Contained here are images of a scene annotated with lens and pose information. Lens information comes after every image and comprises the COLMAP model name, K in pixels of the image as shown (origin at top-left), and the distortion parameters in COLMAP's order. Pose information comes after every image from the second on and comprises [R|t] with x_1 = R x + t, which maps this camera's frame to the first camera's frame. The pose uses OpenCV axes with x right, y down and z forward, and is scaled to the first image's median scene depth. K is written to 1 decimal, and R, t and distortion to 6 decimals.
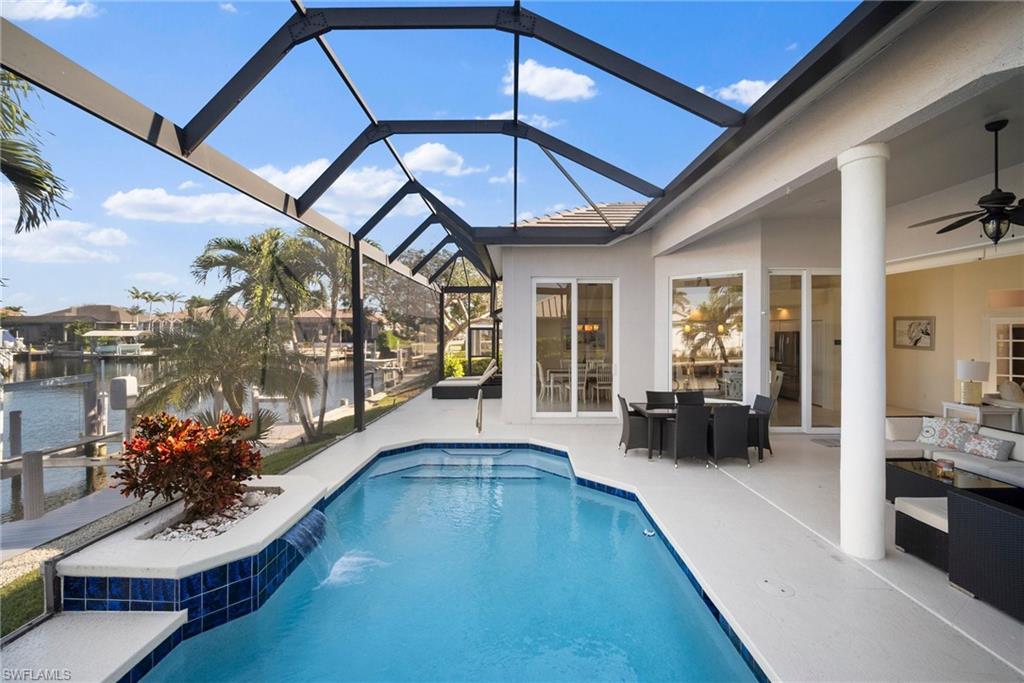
lens RADIAL K [[450.7, 0, 511.2], [0, 450.7, 337.3], [0, 0, 1]] dist [-0.012597, 0.001717]
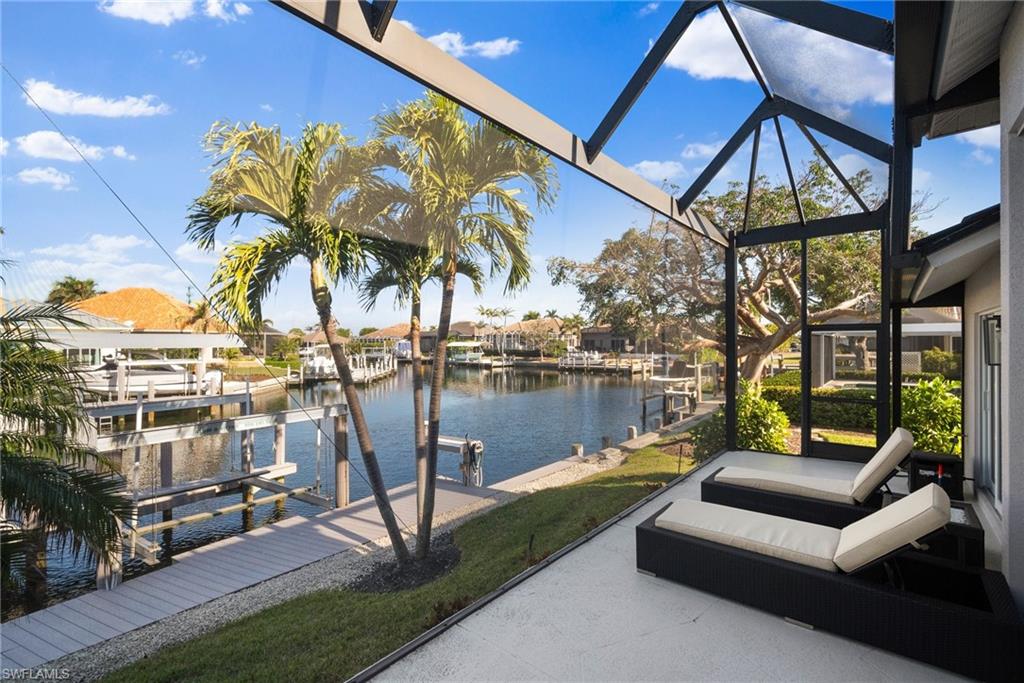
lens RADIAL K [[450.7, 0, 511.3], [0, 450.7, 344.6], [0, 0, 1]] dist [-0.012597, 0.001717]
pose [[0.770109, -0.001933, -0.637909, -0.010573], [-0.002197, 0.999981, -0.005682, -0.000527], [0.637908, 0.005777, 0.770091, 0.139478]]
